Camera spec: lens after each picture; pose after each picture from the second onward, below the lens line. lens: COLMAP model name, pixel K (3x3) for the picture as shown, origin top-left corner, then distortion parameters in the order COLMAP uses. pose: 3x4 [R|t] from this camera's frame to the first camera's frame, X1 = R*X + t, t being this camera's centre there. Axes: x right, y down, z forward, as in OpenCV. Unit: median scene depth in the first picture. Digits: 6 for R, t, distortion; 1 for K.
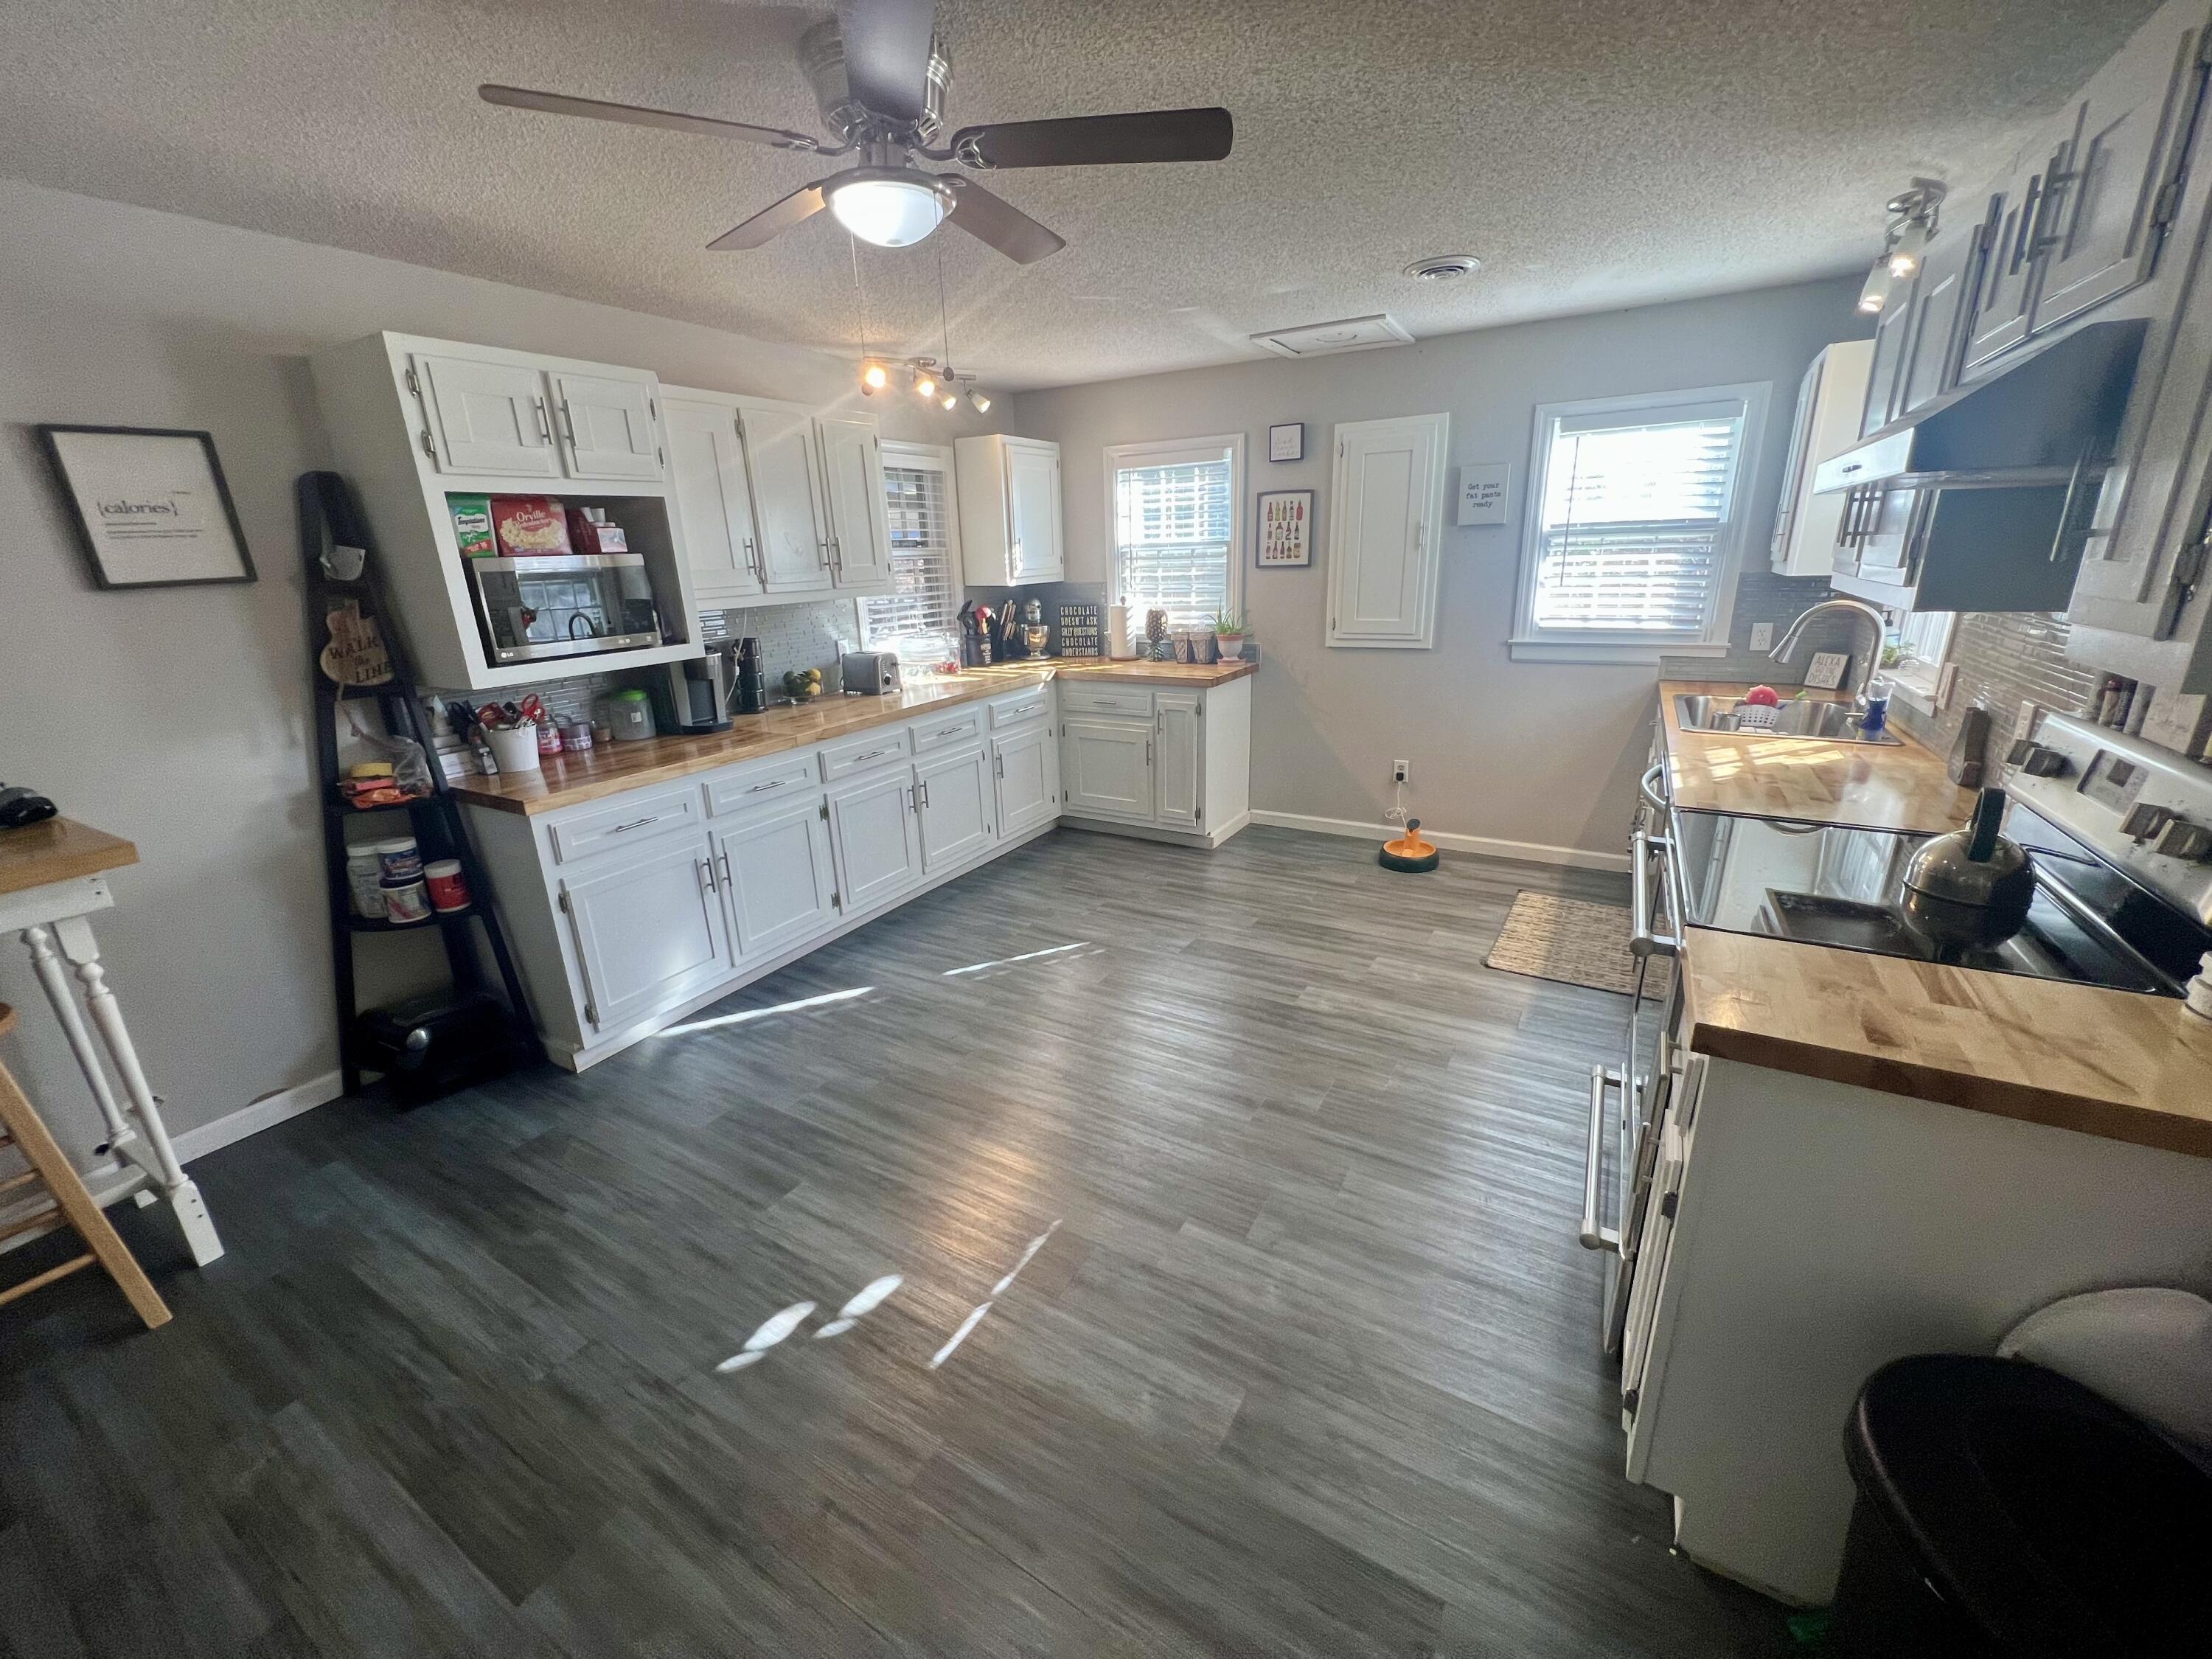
lens RADIAL K [[881.6, 0, 1102.5], [0, 881.6, 826.3], [0, 0, 1]] dist [0.000346, -0.000030]
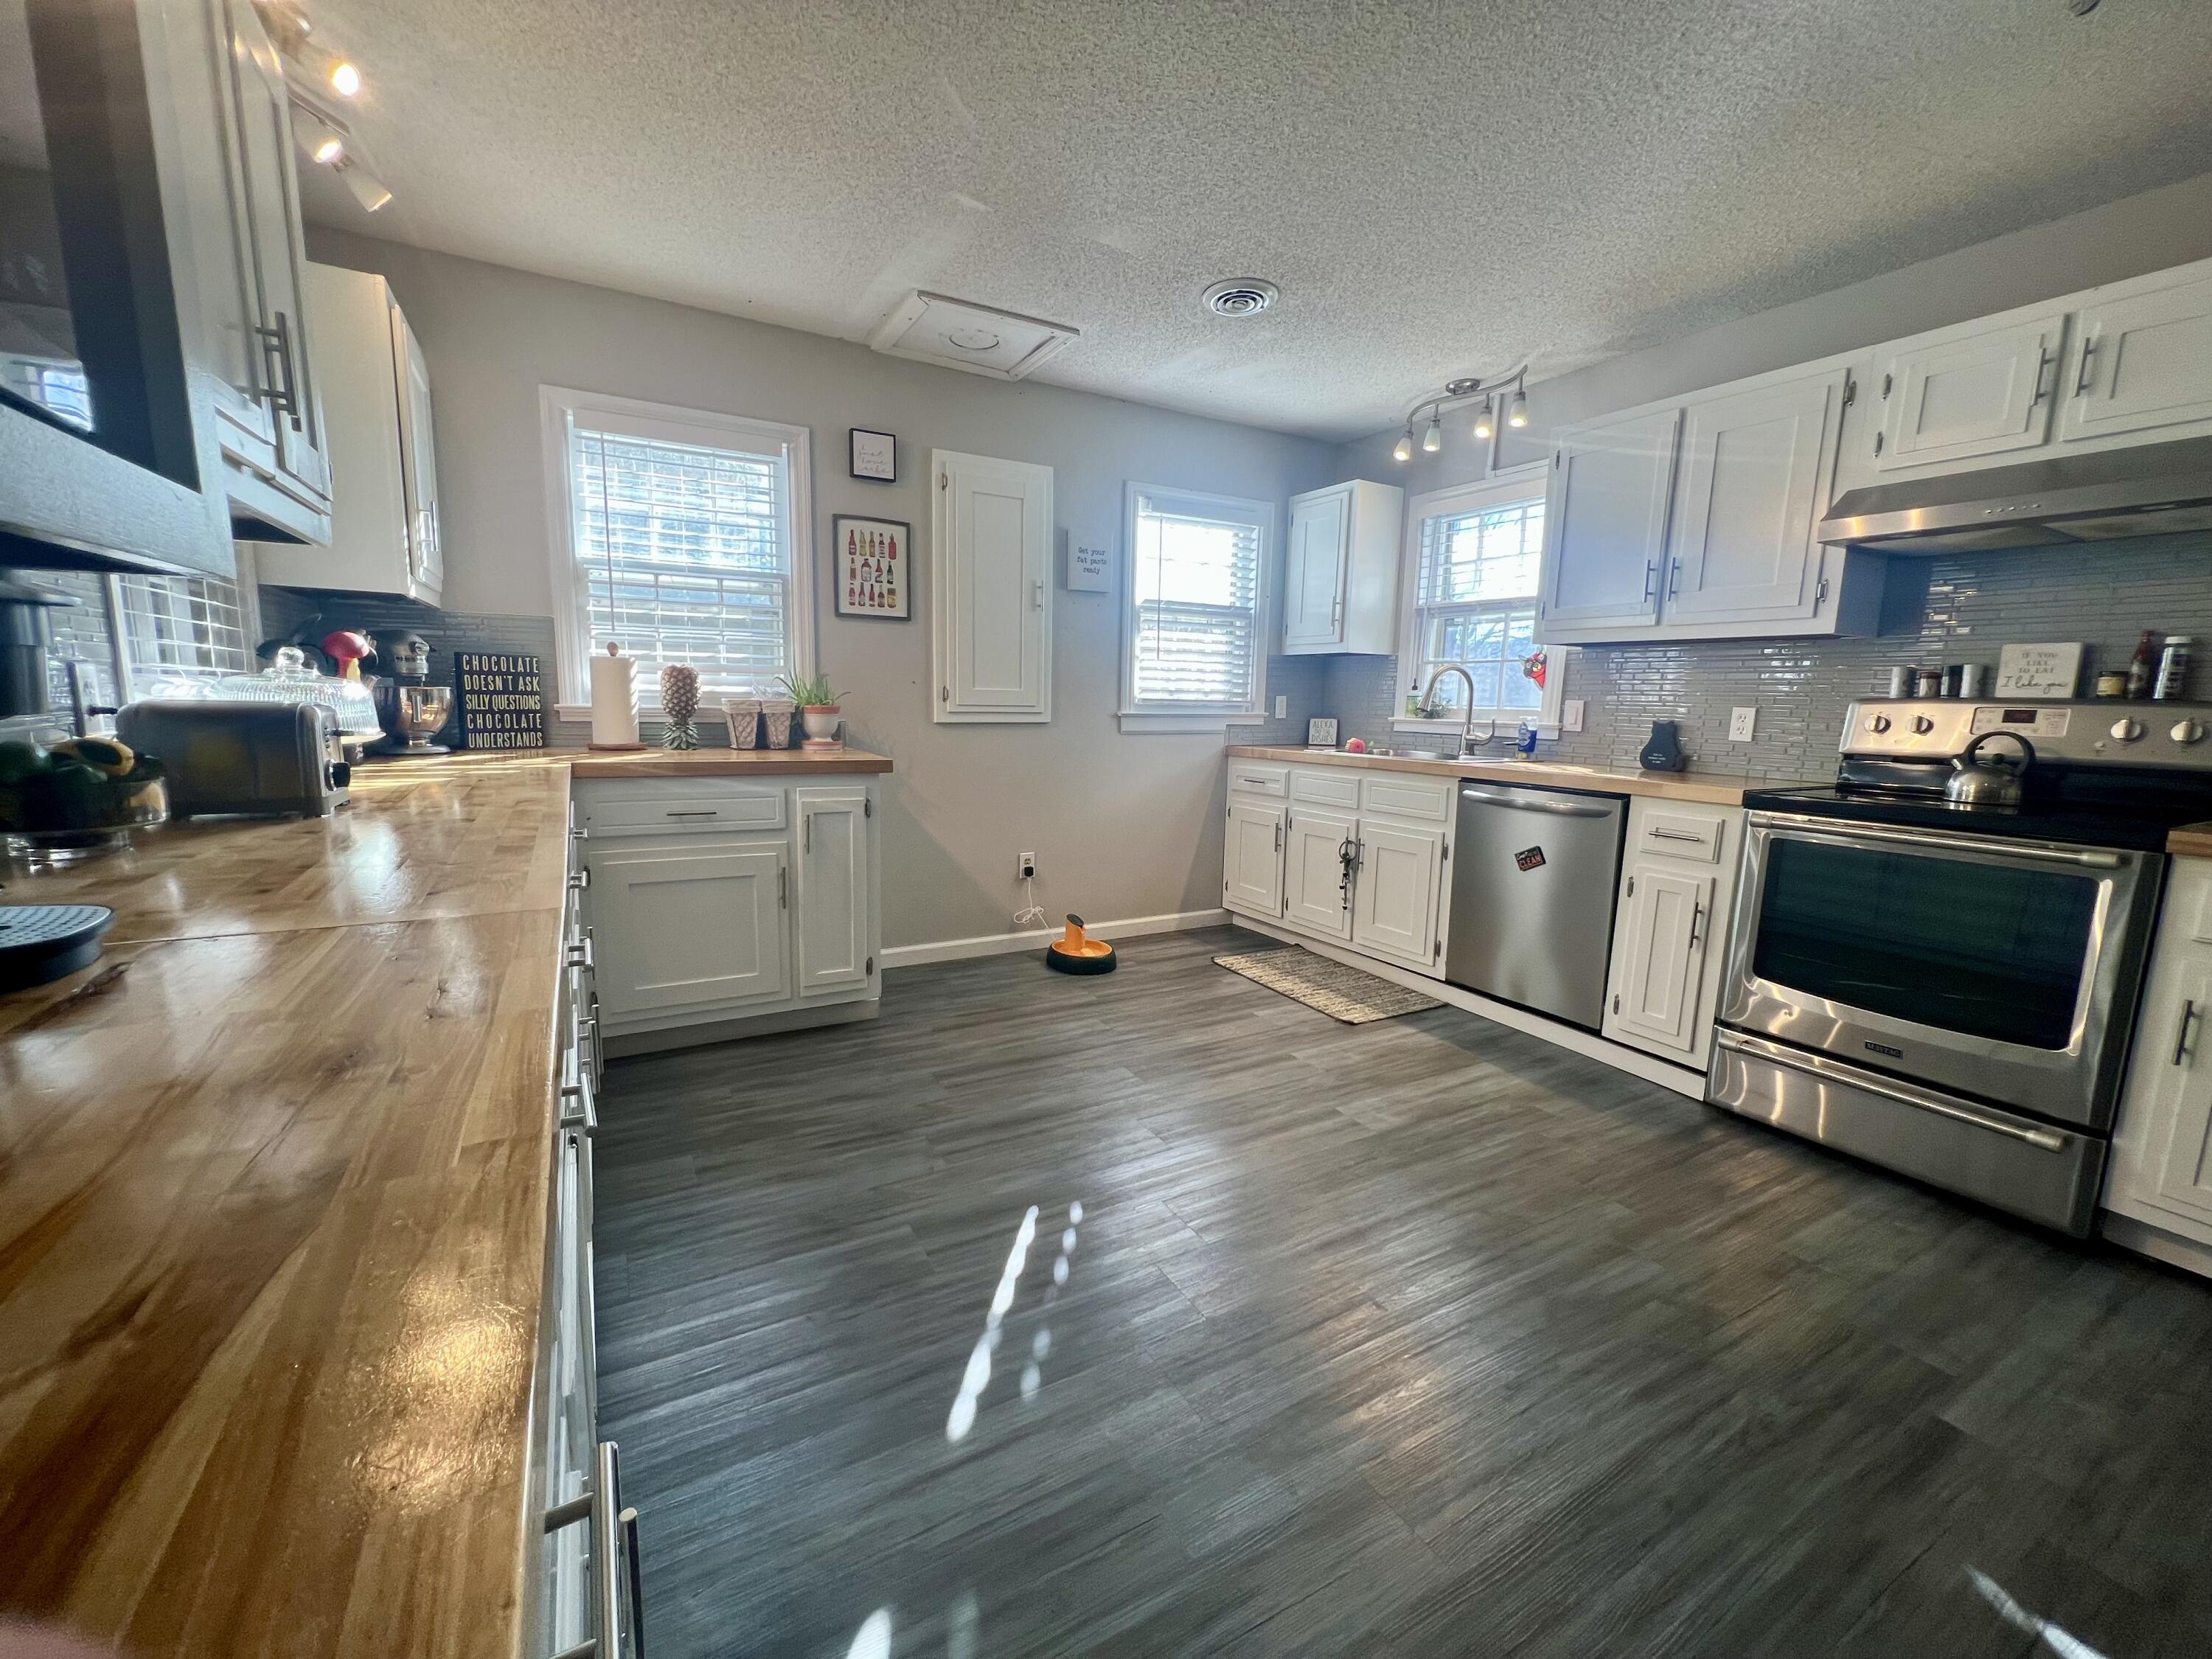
lens RADIAL K [[881.6, 0, 1102.5], [0, 881.6, 826.3], [0, 0, 1]] dist [0.000346, -0.000030]
pose [[0.498927, -0.086836, 0.862283, -0.366271], [0.221857, 0.974611, -0.030222, -0.058889], [-0.837765, 0.206382, 0.505525, 0.512245]]
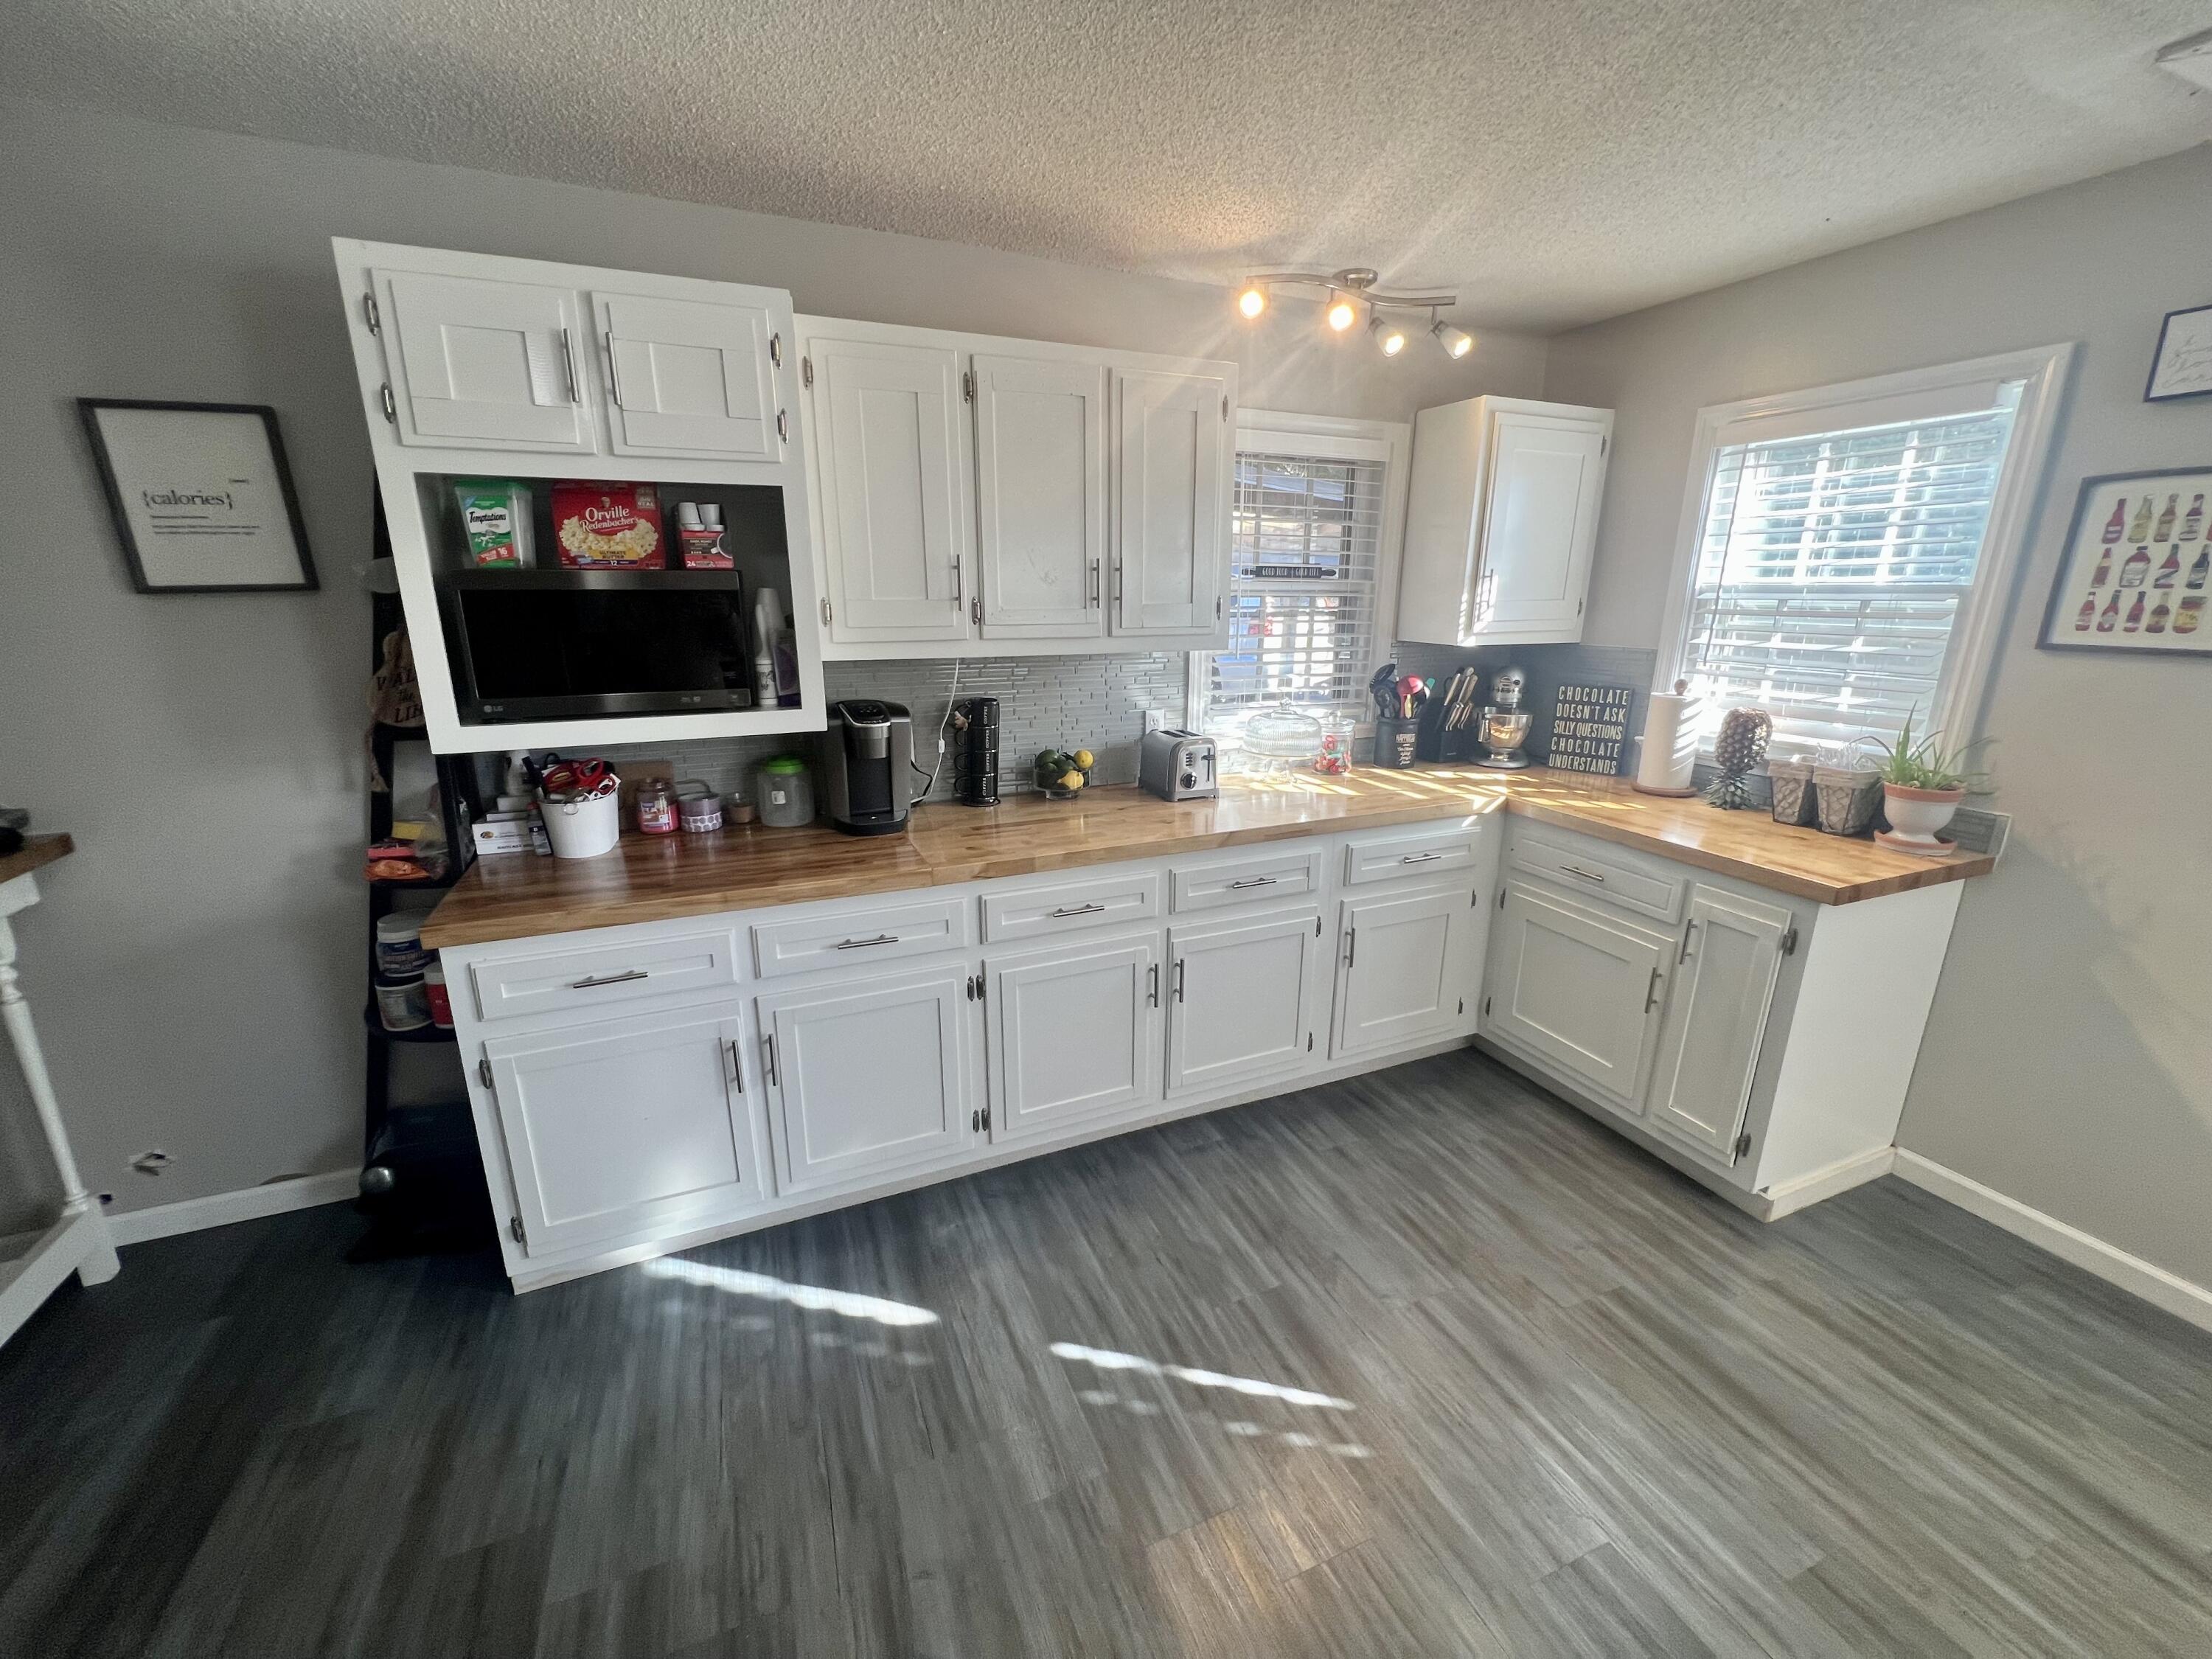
lens RADIAL K [[888.8, 0, 1101.8], [0, 888.8, 826.5], [0, 0, 1]] dist [0.001261, 0.000023]
pose [[0.802569, 0.189738, -0.565581, 0.070760], [-0.208535, 0.977491, 0.032008, -0.128815], [0.558924, 0.092255, 0.824071, 0.398185]]
